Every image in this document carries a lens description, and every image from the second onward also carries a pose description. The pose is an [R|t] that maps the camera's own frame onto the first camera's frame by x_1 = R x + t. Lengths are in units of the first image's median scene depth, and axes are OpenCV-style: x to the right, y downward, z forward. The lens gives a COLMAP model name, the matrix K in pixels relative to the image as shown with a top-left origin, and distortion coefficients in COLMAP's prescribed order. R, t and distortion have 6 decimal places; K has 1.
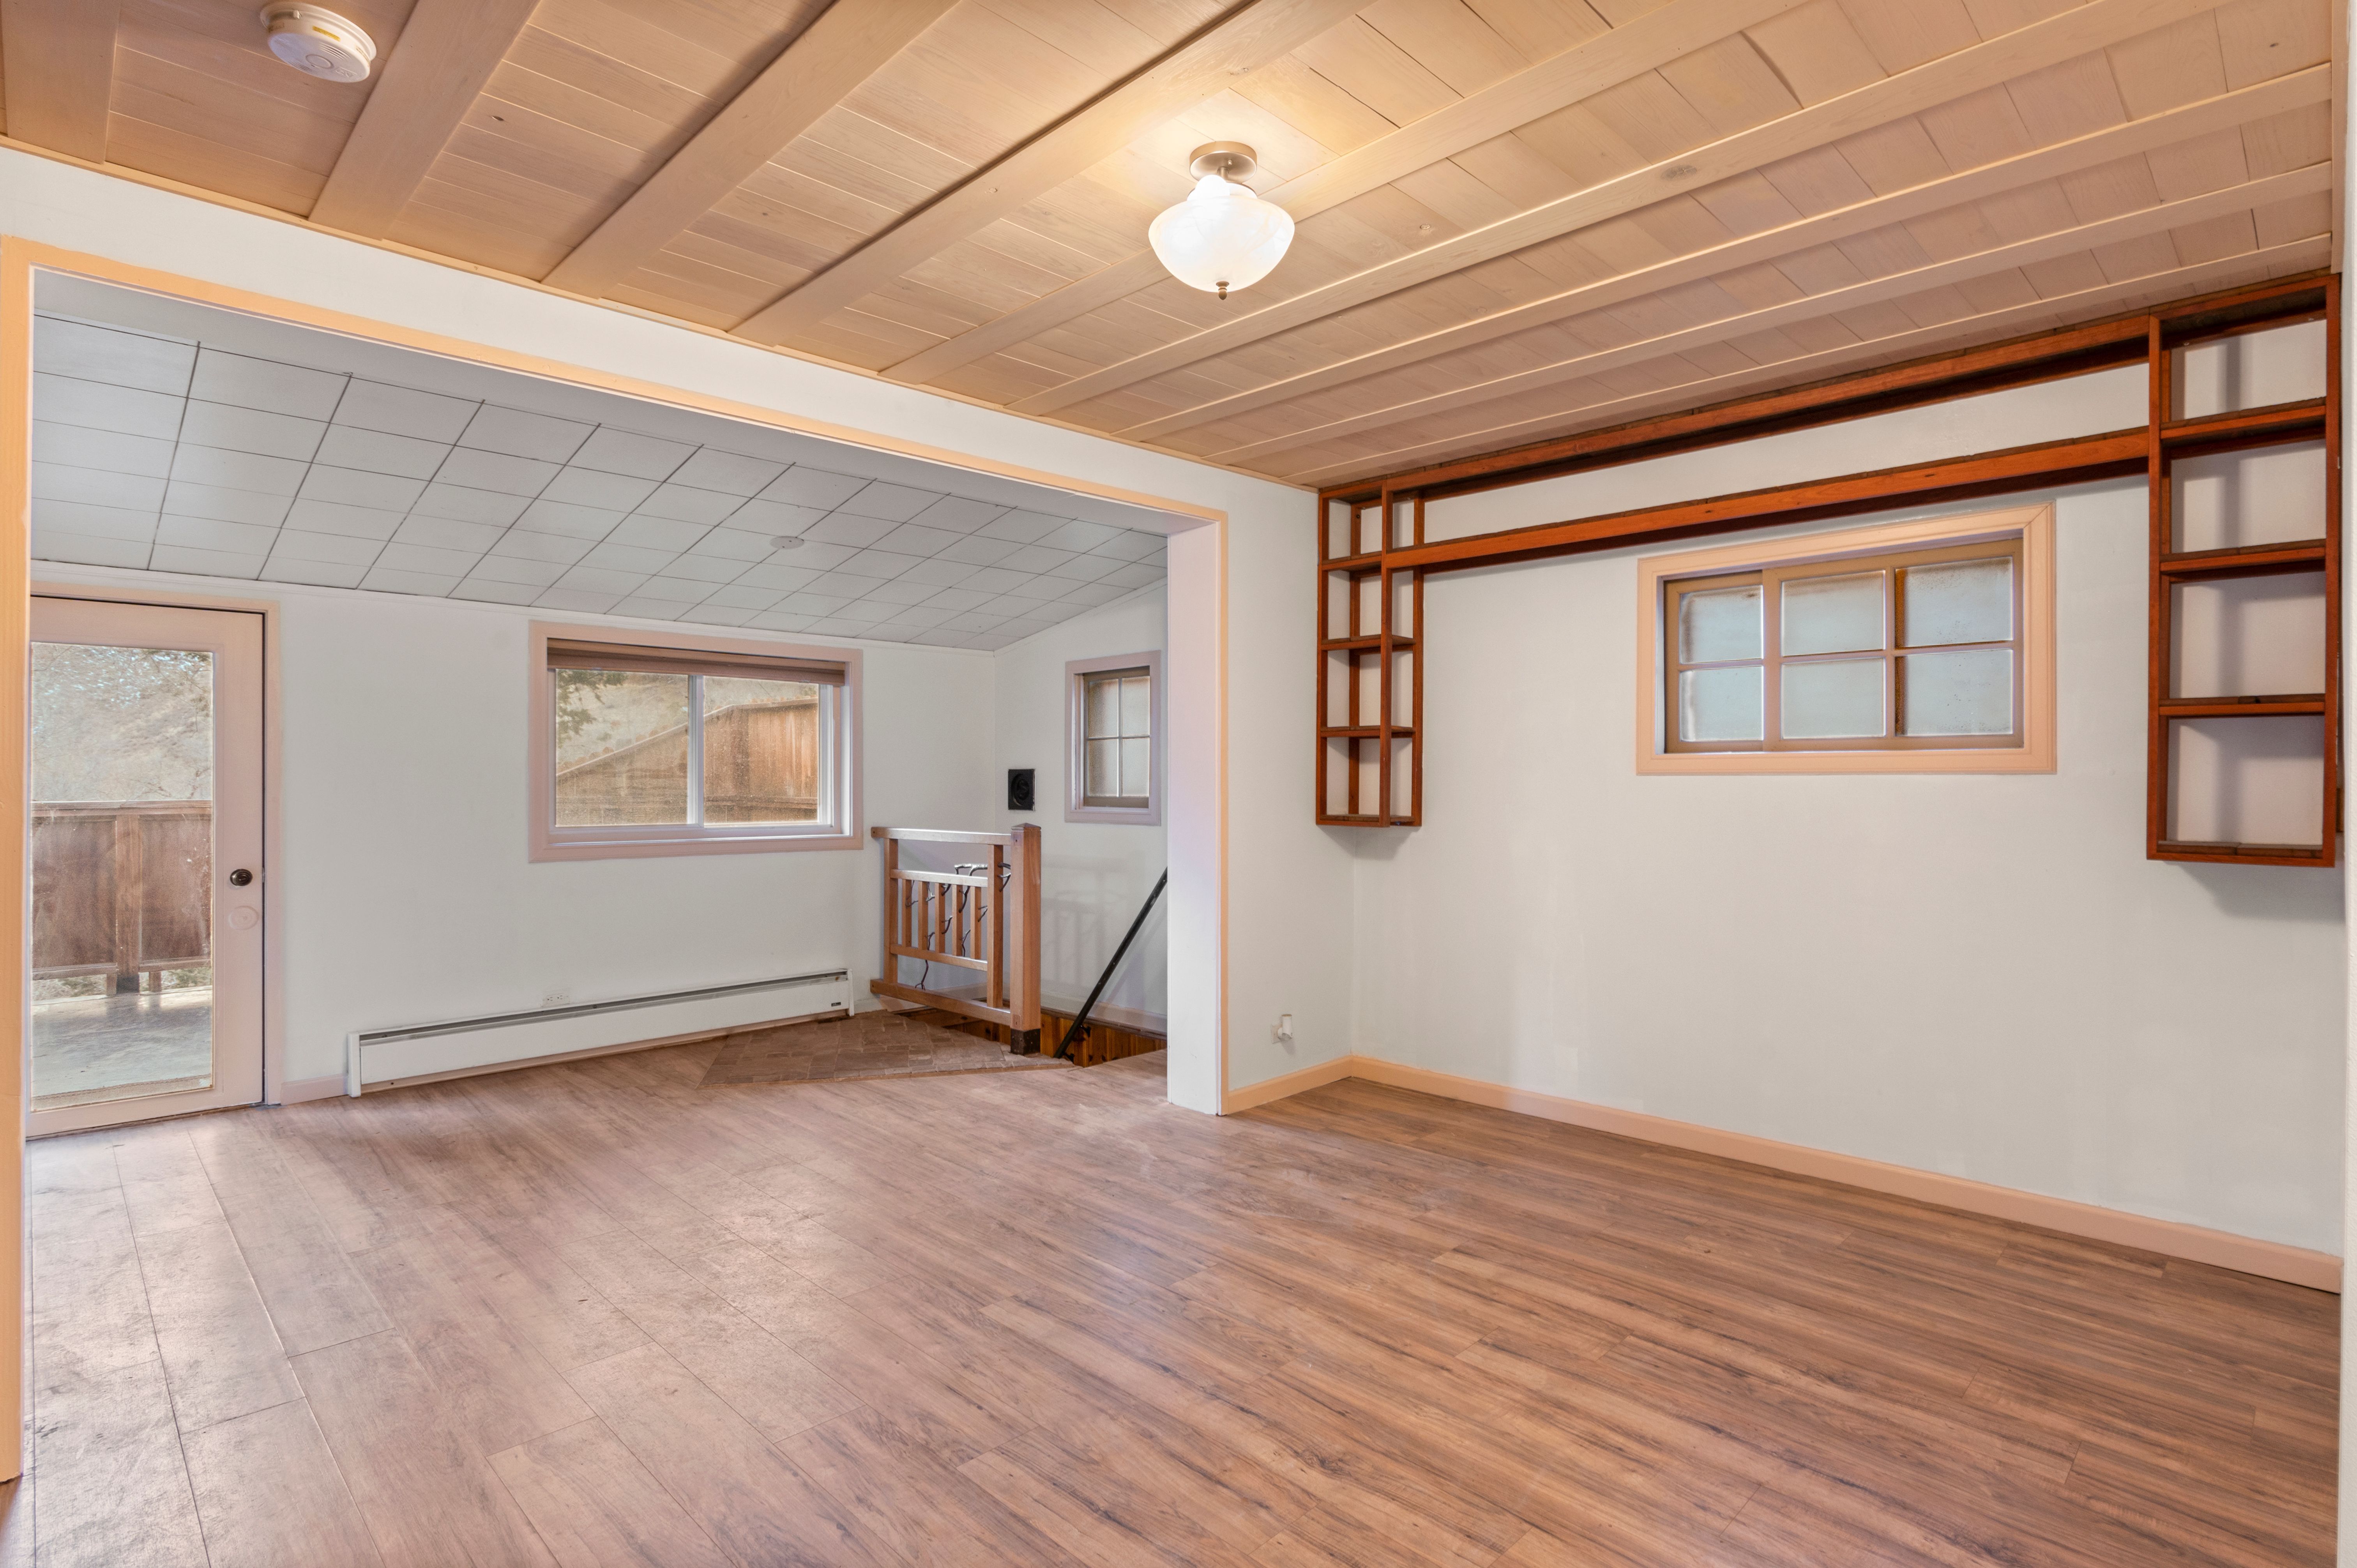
lens RADIAL K [[1158.9, 0, 1169.3], [0, 1158.9, 783.1], [0, 0, 1]] dist [-0.000293, -0.000384]
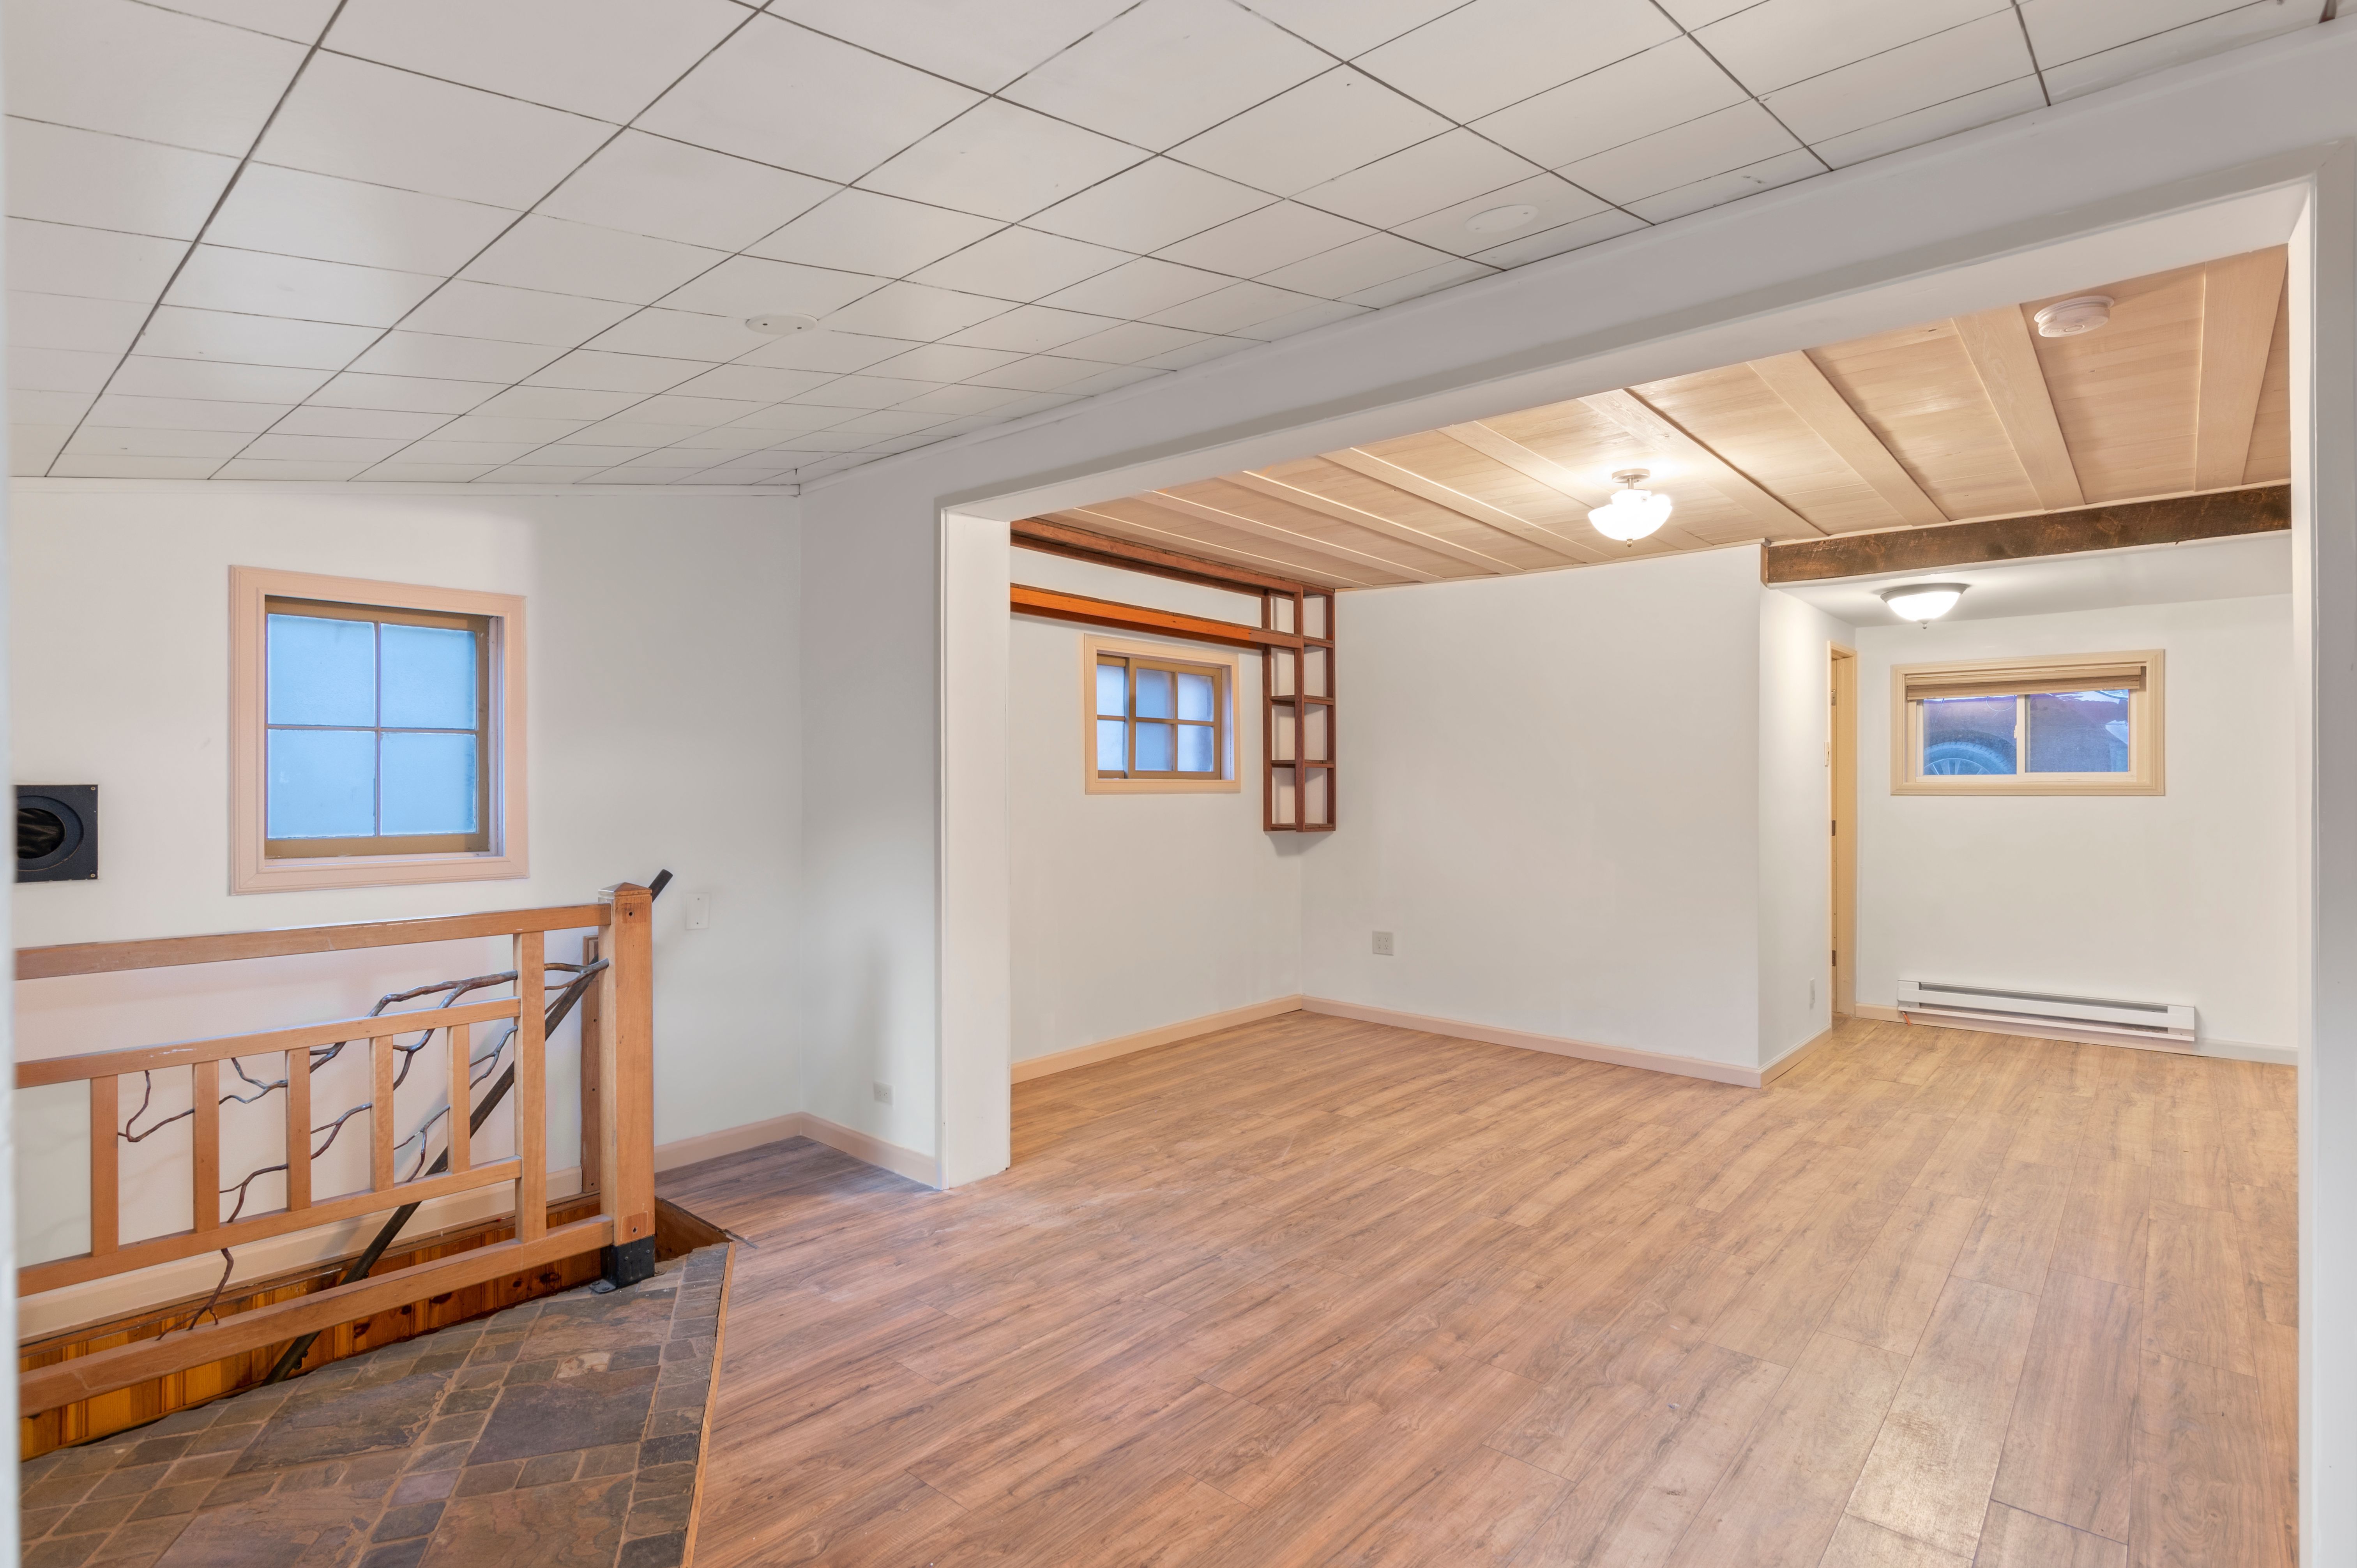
lens RADIAL K [[1158.9, 0, 1169.3], [0, 1158.9, 783.1], [0, 0, 1]] dist [-0.000293, -0.000384]
pose [[-0.077583, 0.000440, 0.996986, -1.293966], [0.002420, 0.999997, -0.000253, -0.026071], [-0.996983, 0.002393, -0.077584, 1.382528]]
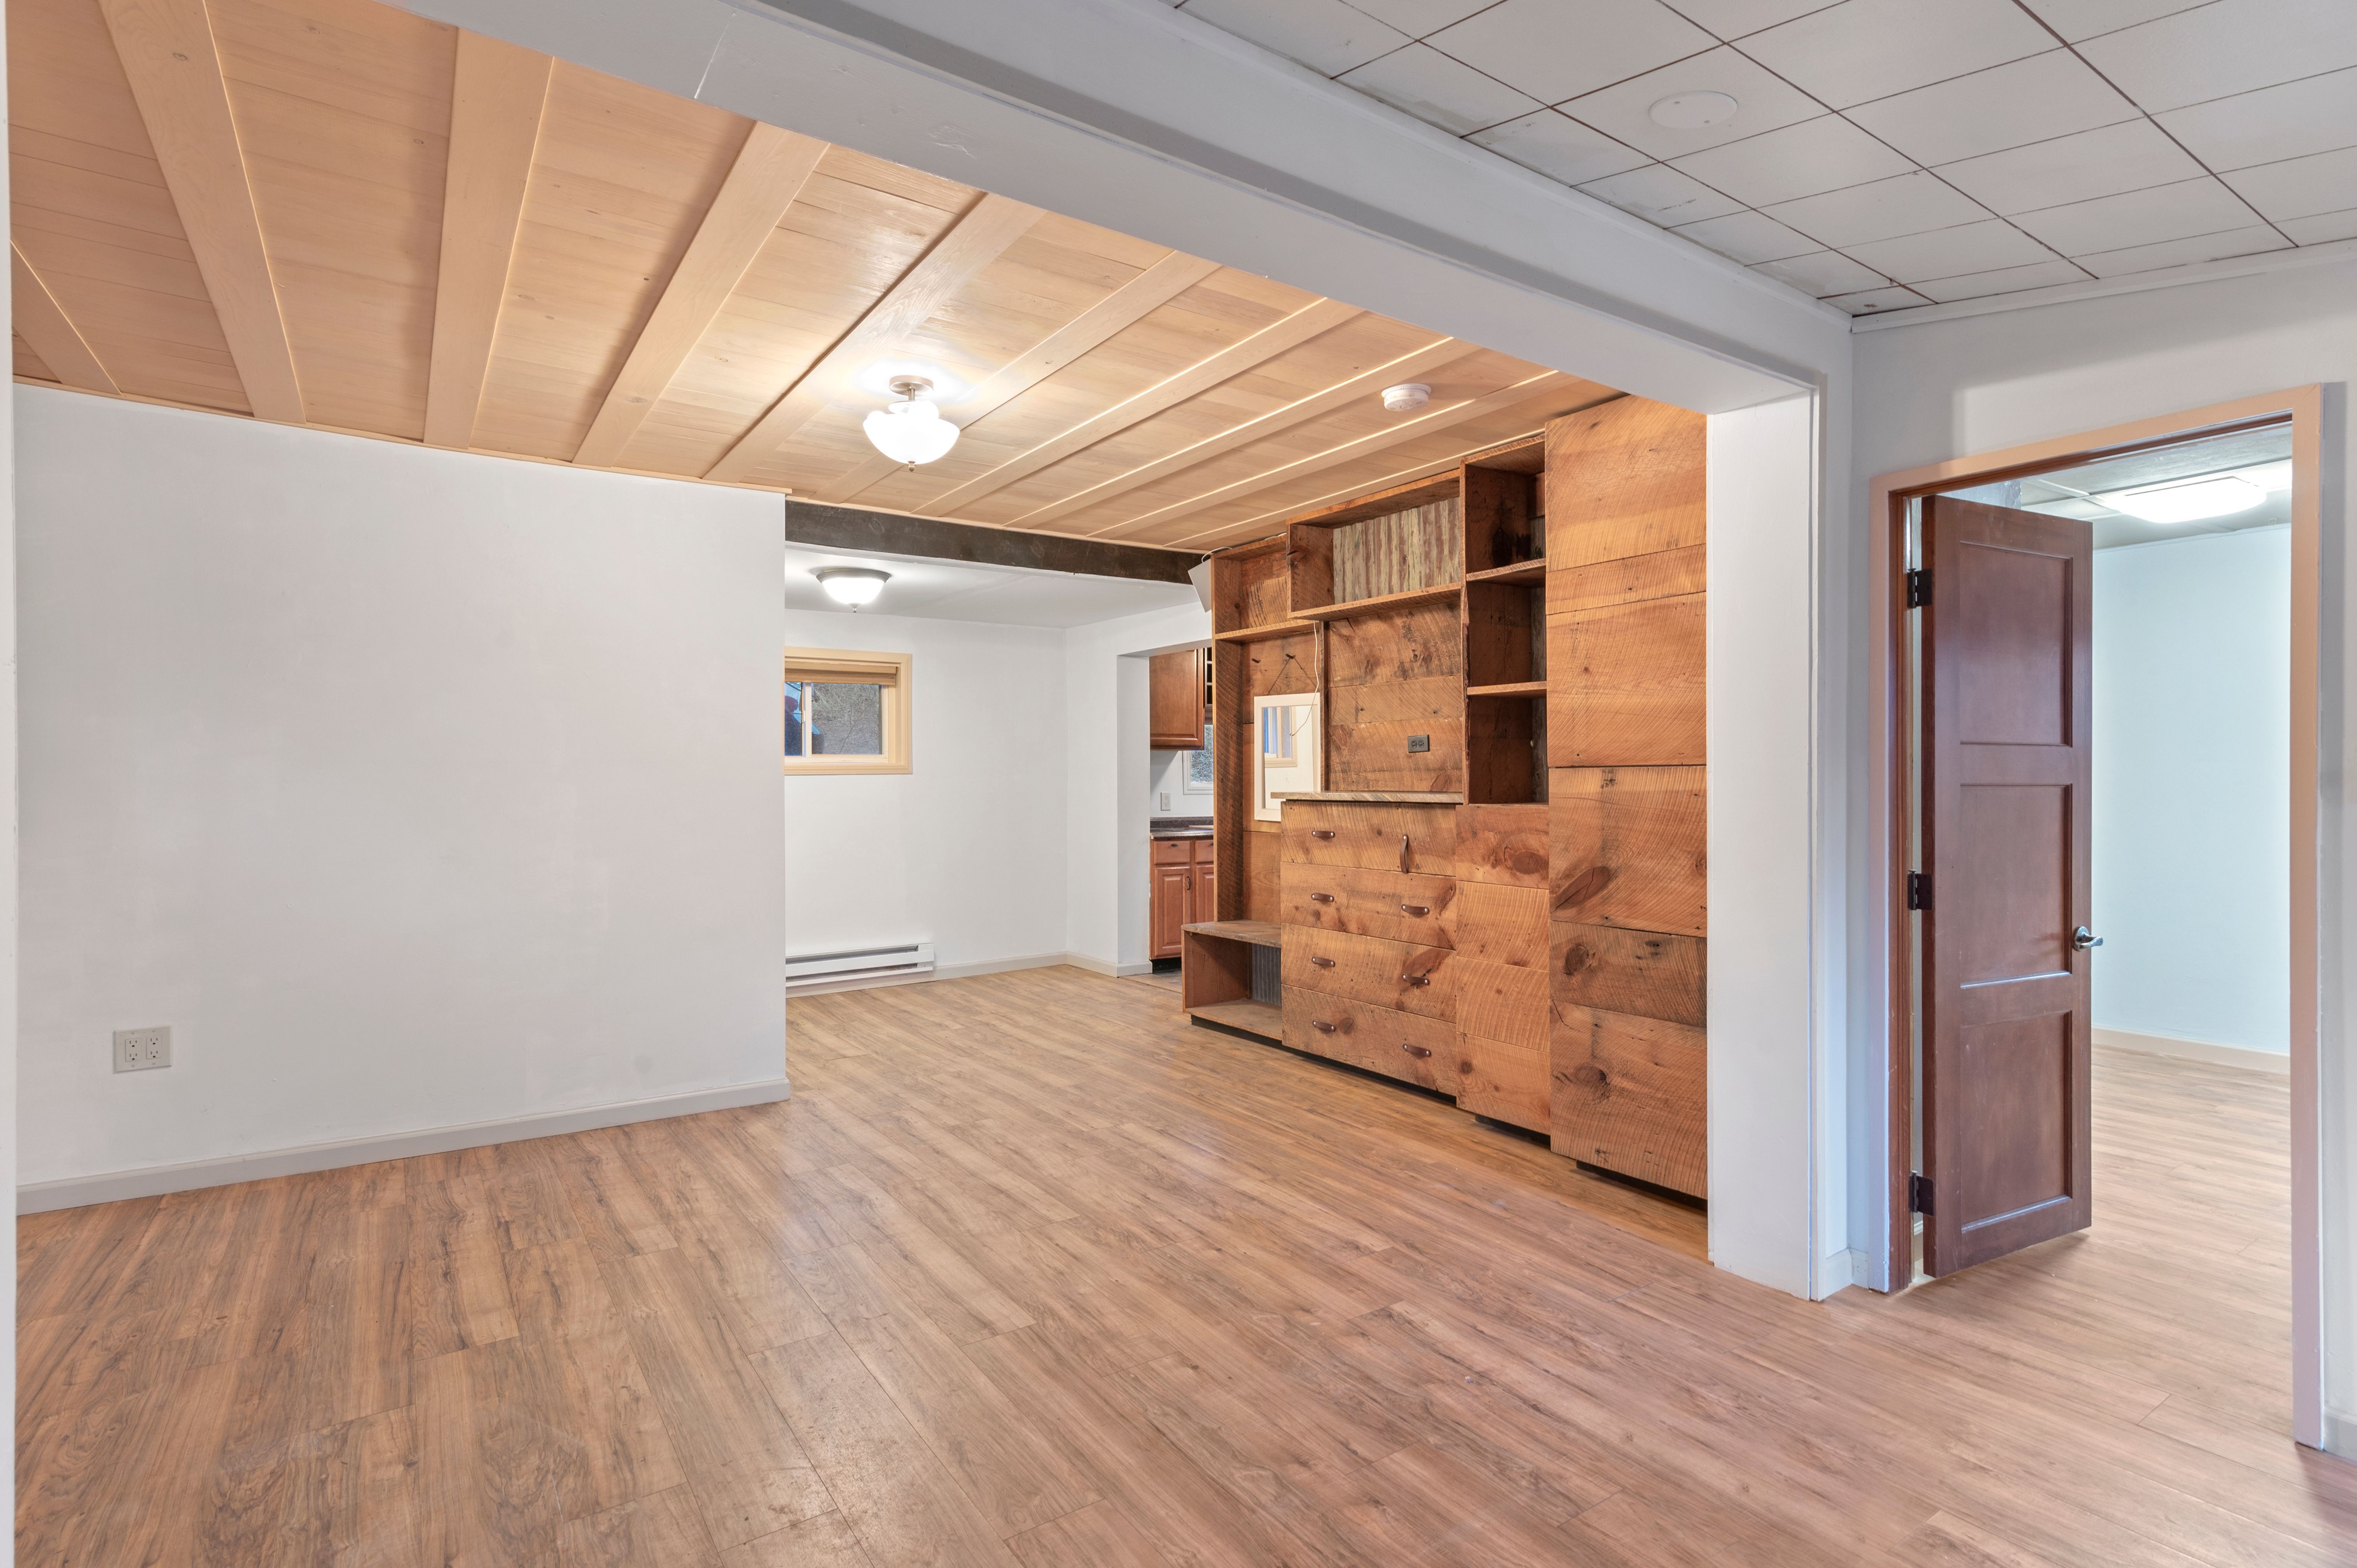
lens RADIAL K [[1146.6, 0, 1180.4], [0, 1146.6, 775.9], [0, 0, 1]] dist [0.009361, -0.000634]
pose [[-0.984764, 0.001968, 0.173885, -0.423032], [0.003255, 0.999969, 0.007116, -0.012679], [-0.173866, 0.007574, -0.984740, 1.798500]]
